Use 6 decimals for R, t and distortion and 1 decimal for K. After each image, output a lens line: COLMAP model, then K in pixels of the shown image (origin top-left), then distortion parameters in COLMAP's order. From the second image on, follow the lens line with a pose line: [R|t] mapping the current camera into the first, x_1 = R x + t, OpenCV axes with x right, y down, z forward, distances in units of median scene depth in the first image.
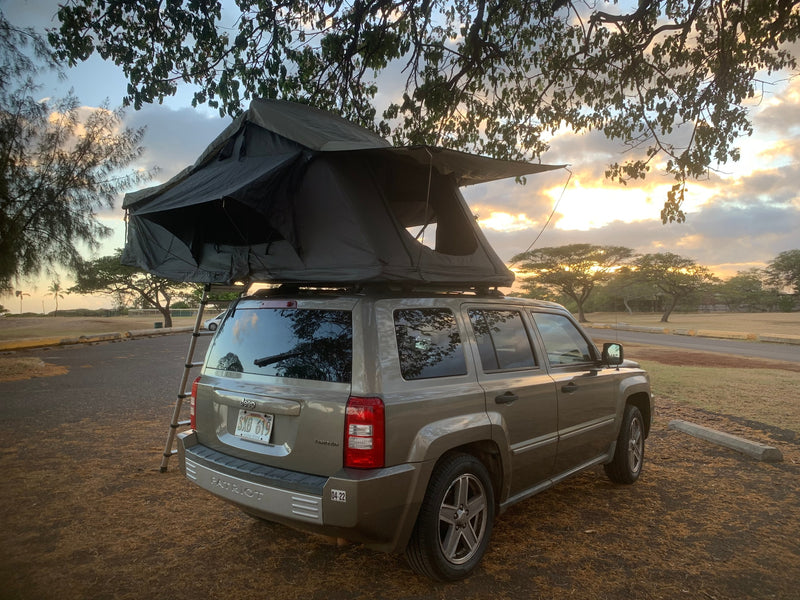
lens RADIAL K [[614.1, 0, 406.6], [0, 614.1, 296.2], [0, 0, 1]] dist [0.020585, -0.012610]
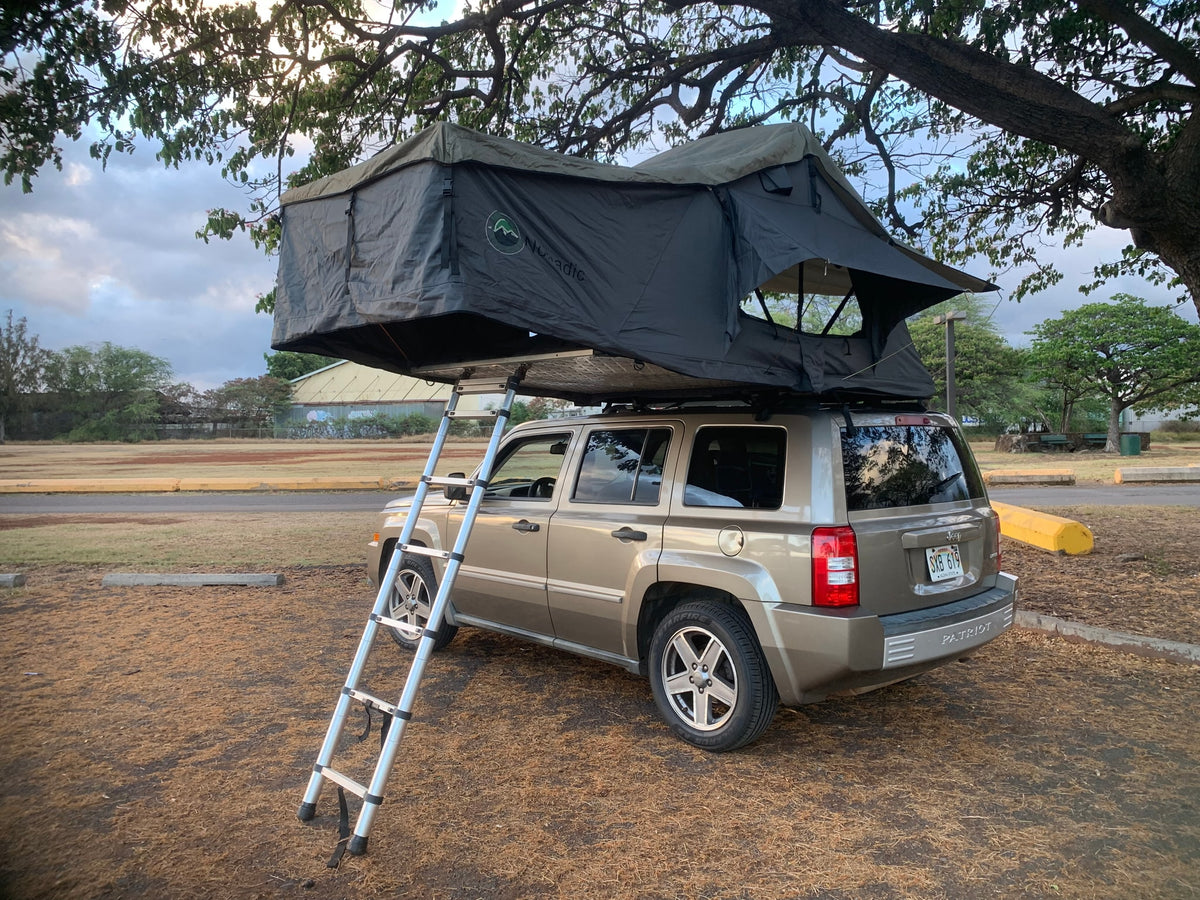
lens RADIAL K [[921.2, 0, 606.3], [0, 921.2, 454.9], [0, 0, 1]] dist [0.020585, -0.012610]
pose [[0.131736, -0.025408, 0.990959, -1.253437], [-0.013510, 0.999533, 0.027424, 0.025562], [-0.991193, -0.017000, 0.131331, 1.033747]]
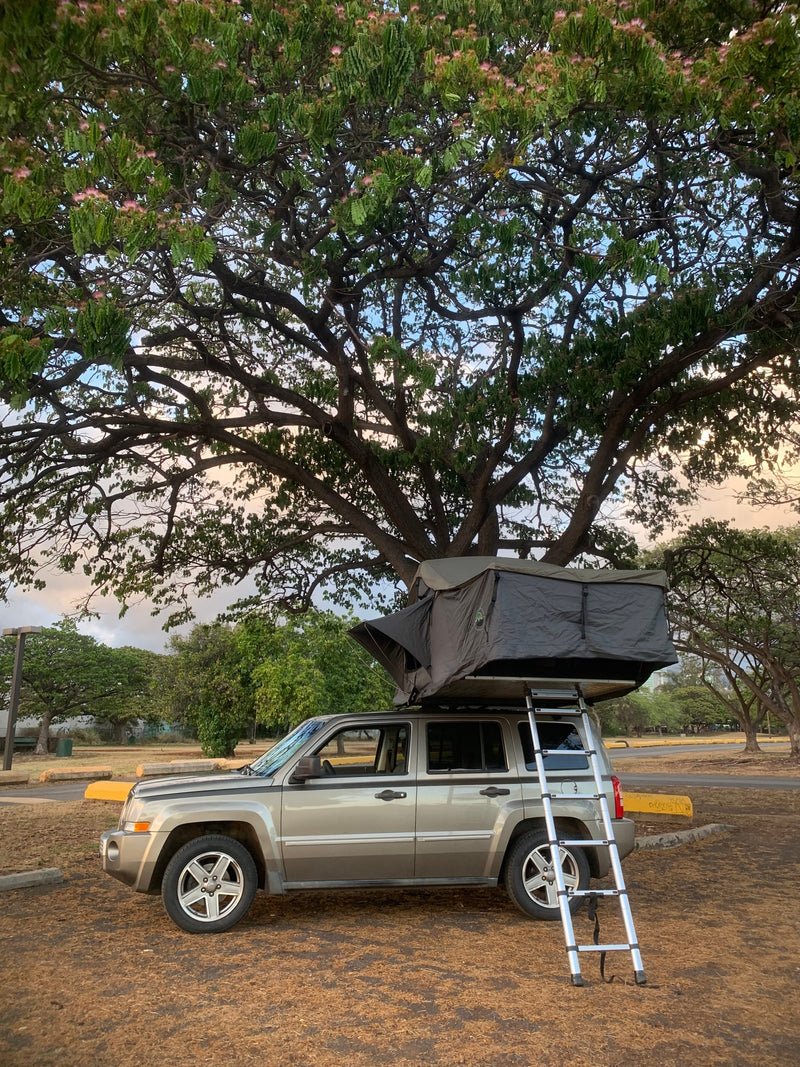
lens RADIAL K [[819.1, 0, 407.4], [0, 819.1, 522.4], [0, 0, 1]] dist [0.020585, -0.012610]
pose [[-0.783472, 0.153086, 0.602275, -1.050467], [-0.018551, 0.962988, -0.268903, 0.082012], [-0.621149, -0.221851, -0.751635, 2.531524]]
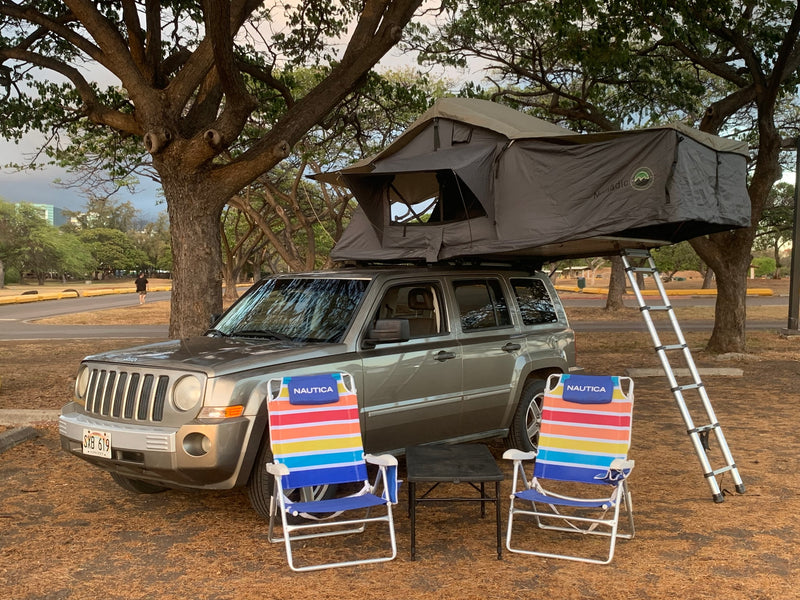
lens RADIAL K [[958.1, 0, 409.8], [0, 958.1, 285.6], [0, 0, 1]] dist [0.047681, 0.000000]
pose [[-0.999964, 0.002336, 0.008120, 0.007142], [0.002170, 0.999789, -0.020439, 0.072576], [-0.008166, -0.020420, -0.999758, 2.930729]]
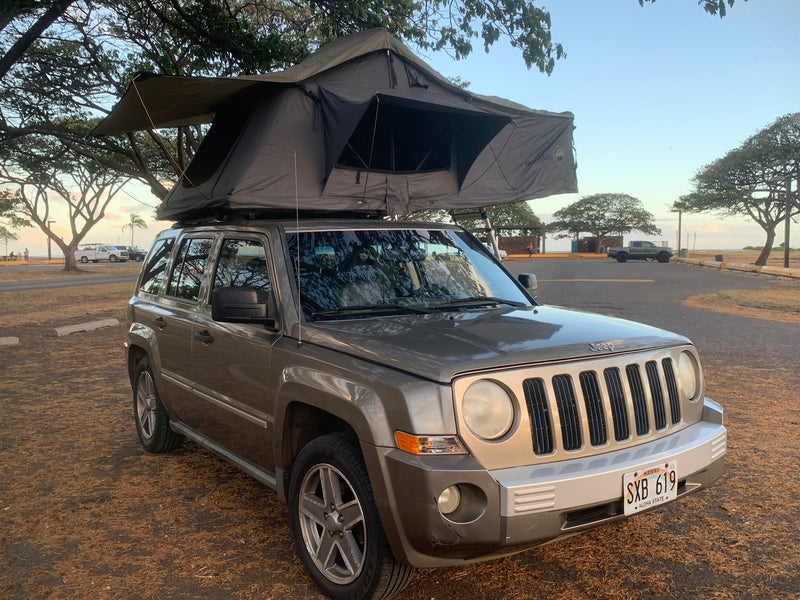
lens RADIAL K [[740.1, 0, 385.6], [0, 740.1, 310.9], [0, 0, 1]] dist [0.018291, 0.000000]
pose [[-0.279591, 0.079363, -0.956834, 1.126126], [0.036384, 0.996738, 0.072042, 0.061193], [0.959430, -0.014671, -0.281566, 1.528451]]
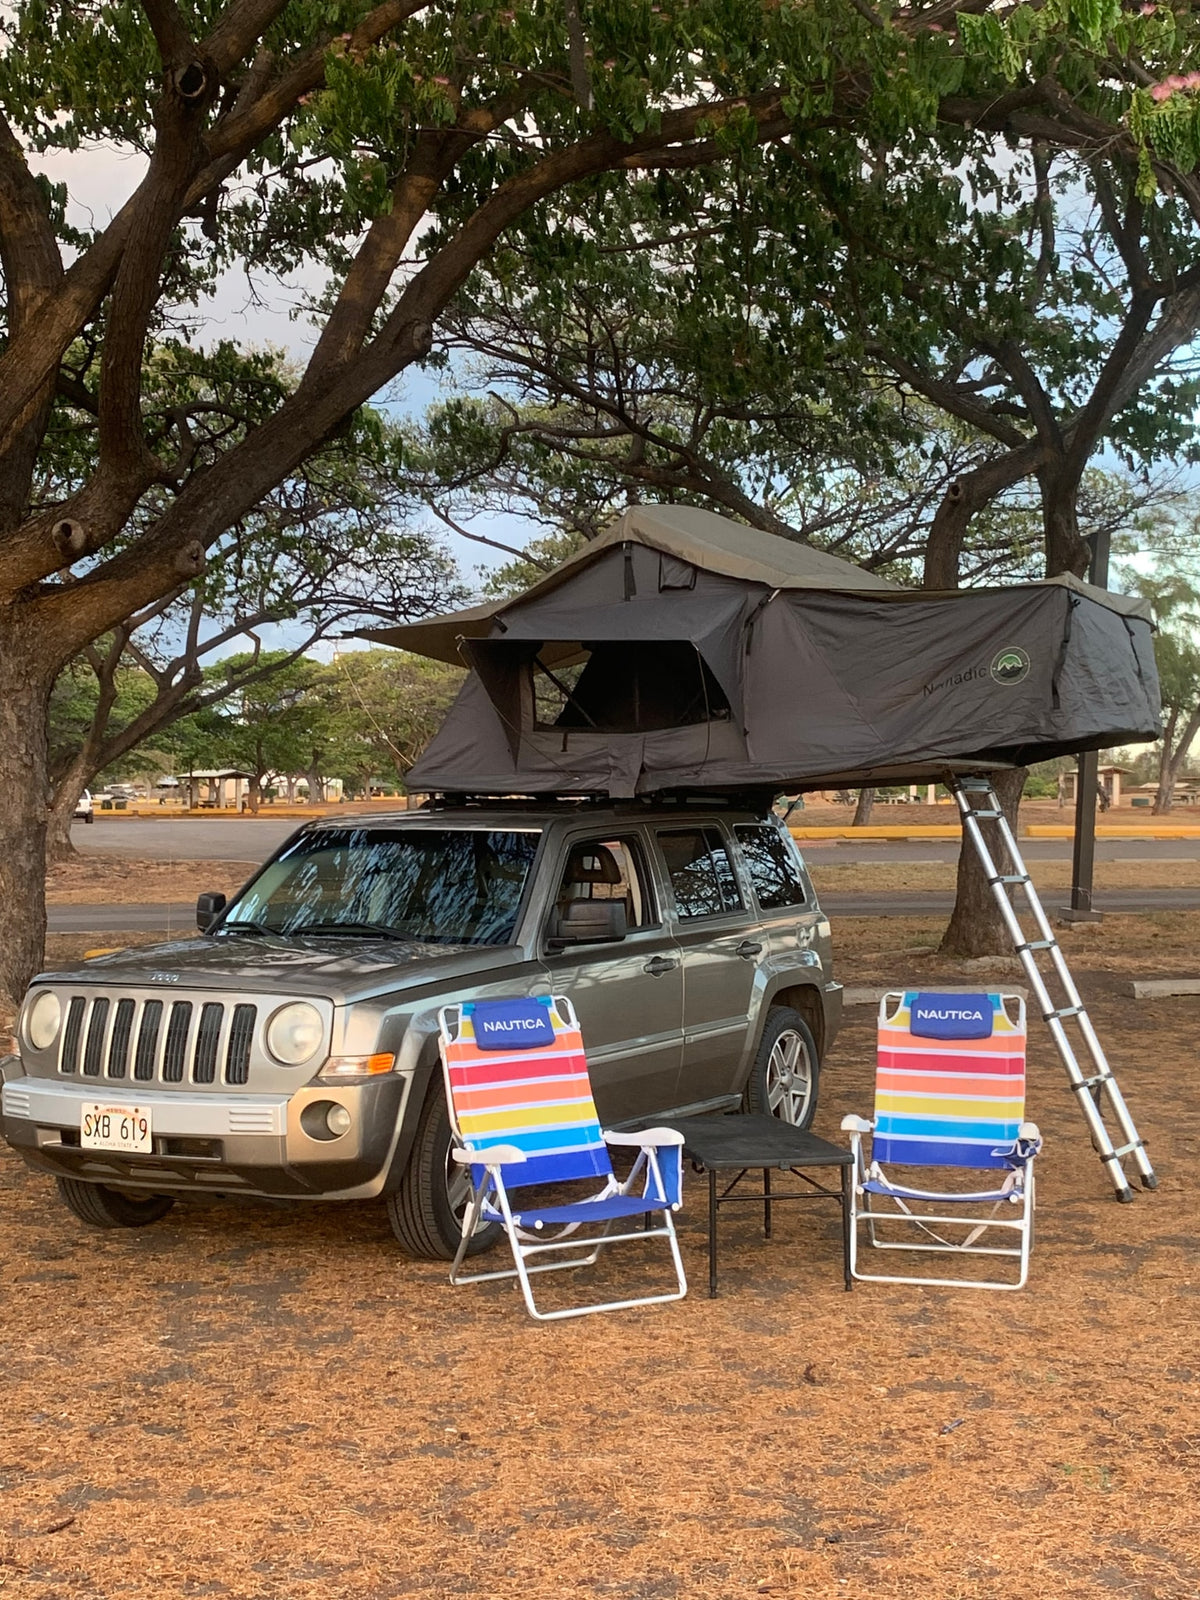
lens RADIAL K [[2150.6, 0, 615.1], [0, 2150.6, 807.0], [0, 0, 1]] dist [0.102537, 0.000000]
pose [[-0.981254, 0.000047, -0.192717, 0.404284], [0.004600, 0.999721, -0.023178, 0.054011], [0.192662, -0.023630, -0.980981, 3.336360]]
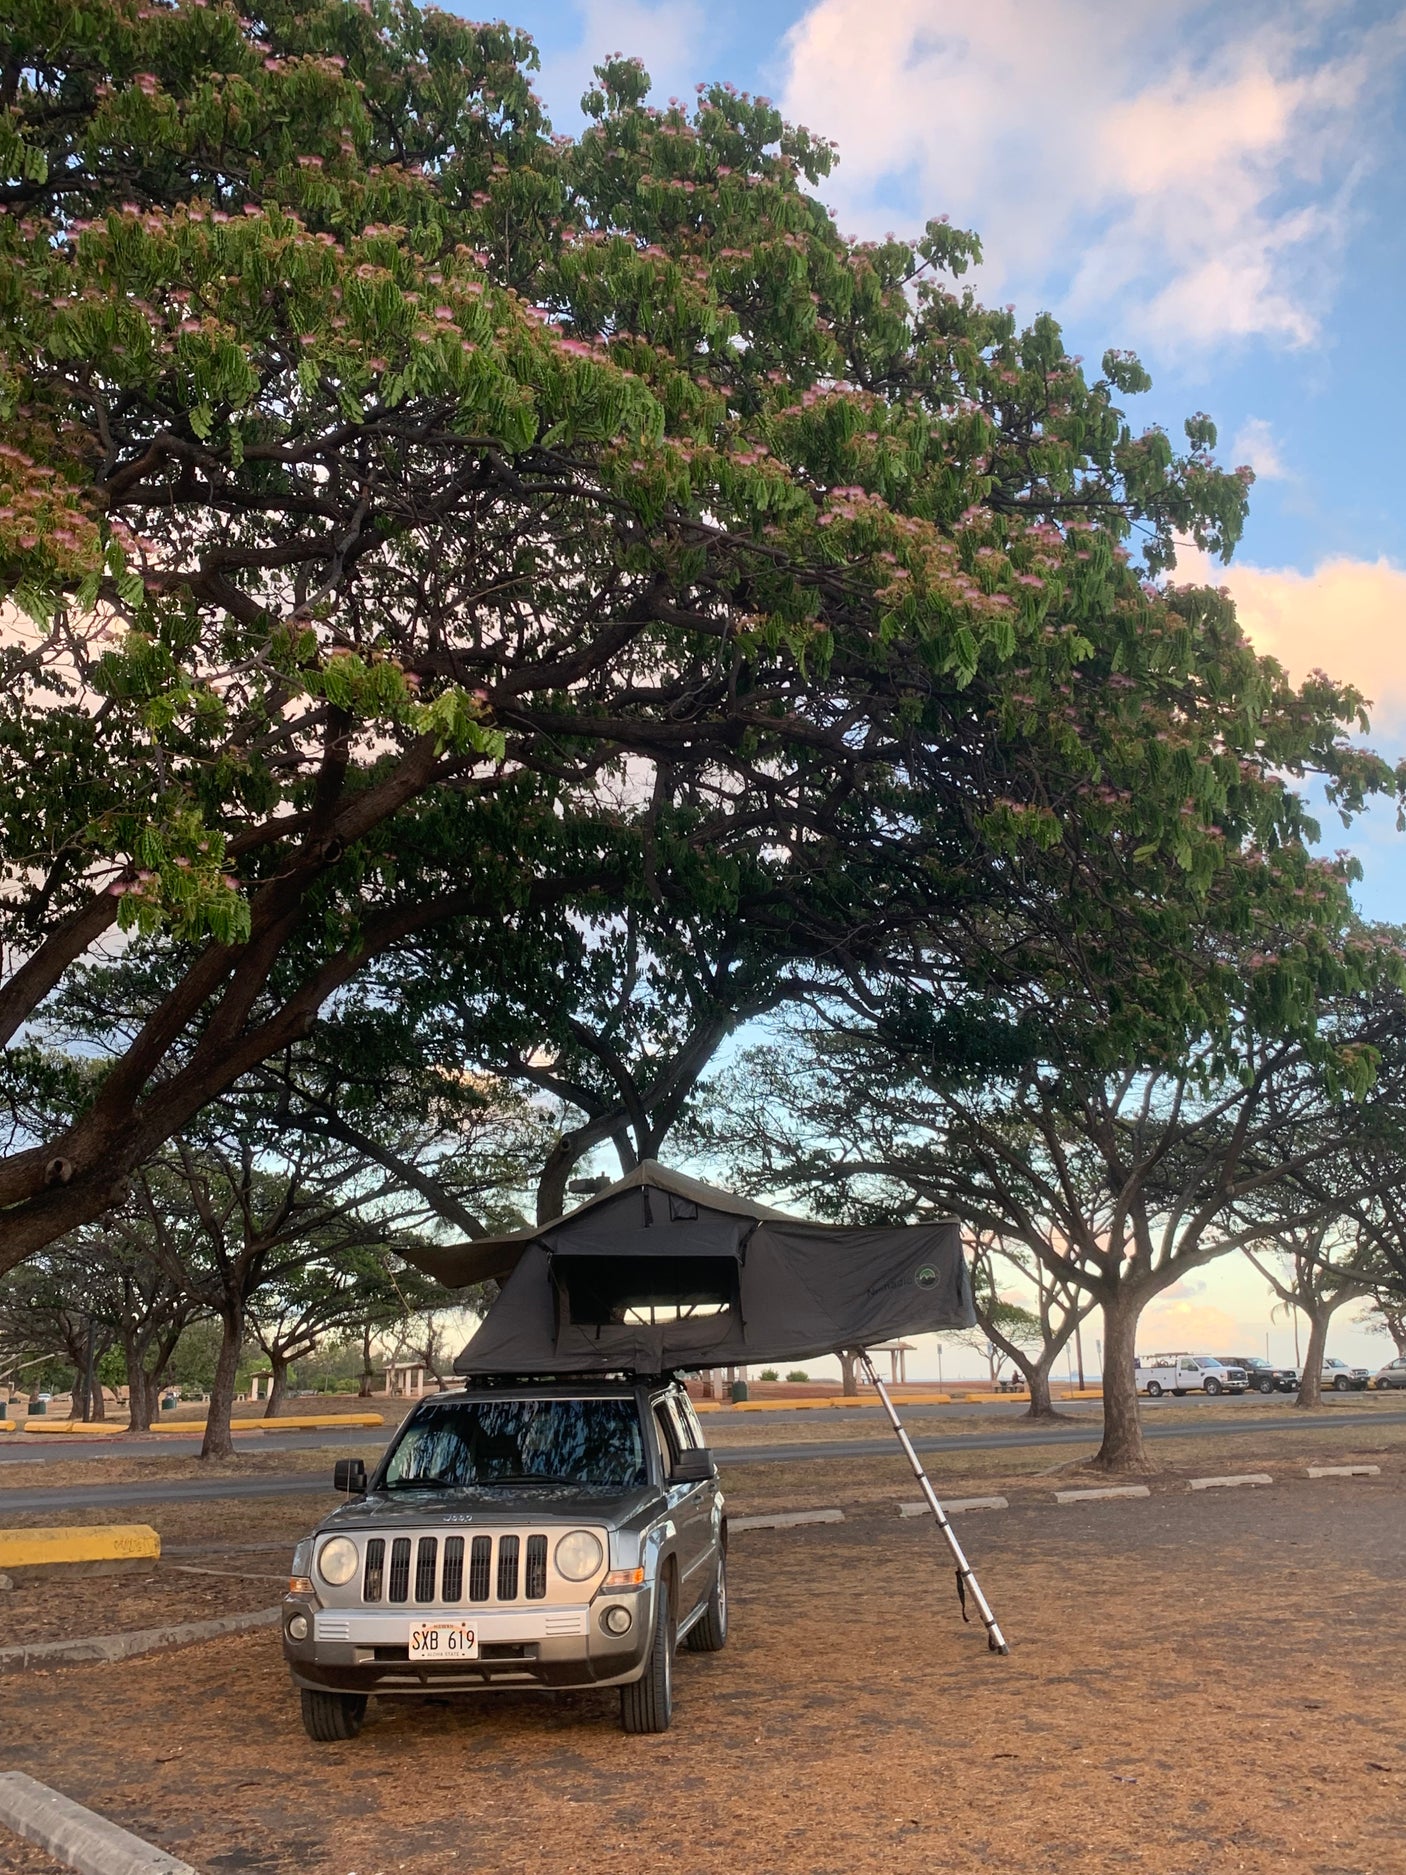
lens RADIAL K [[1734.6, 0, 693.4], [0, 1734.6, 911.2], [0, 0, 1]] dist [0.018291, 0.000000]
pose [[-0.828314, -0.128460, -0.545339, 1.322910], [0.038859, 0.957843, -0.284653, 0.067936], [0.558915, -0.256973, -0.788402, 3.316995]]
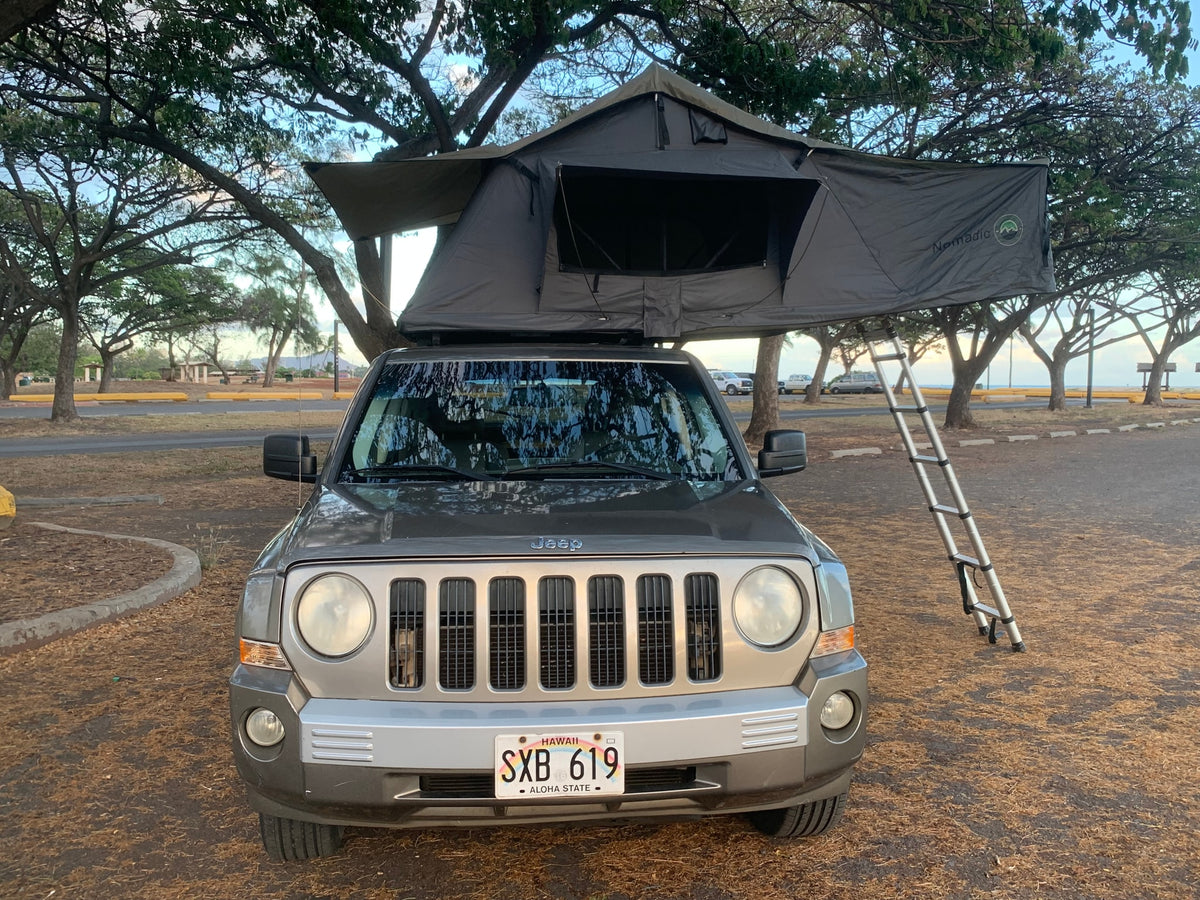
lens RADIAL K [[1110.1, 0, 587.5], [0, 1110.1, 458.7], [0, 0, 1]] dist [0.018291, 0.000000]
pose [[-0.712418, 0.045197, -0.700298, 0.876544], [0.015675, 0.998700, 0.048510, 0.066731], [0.701580, 0.023582, -0.712201, 2.013839]]
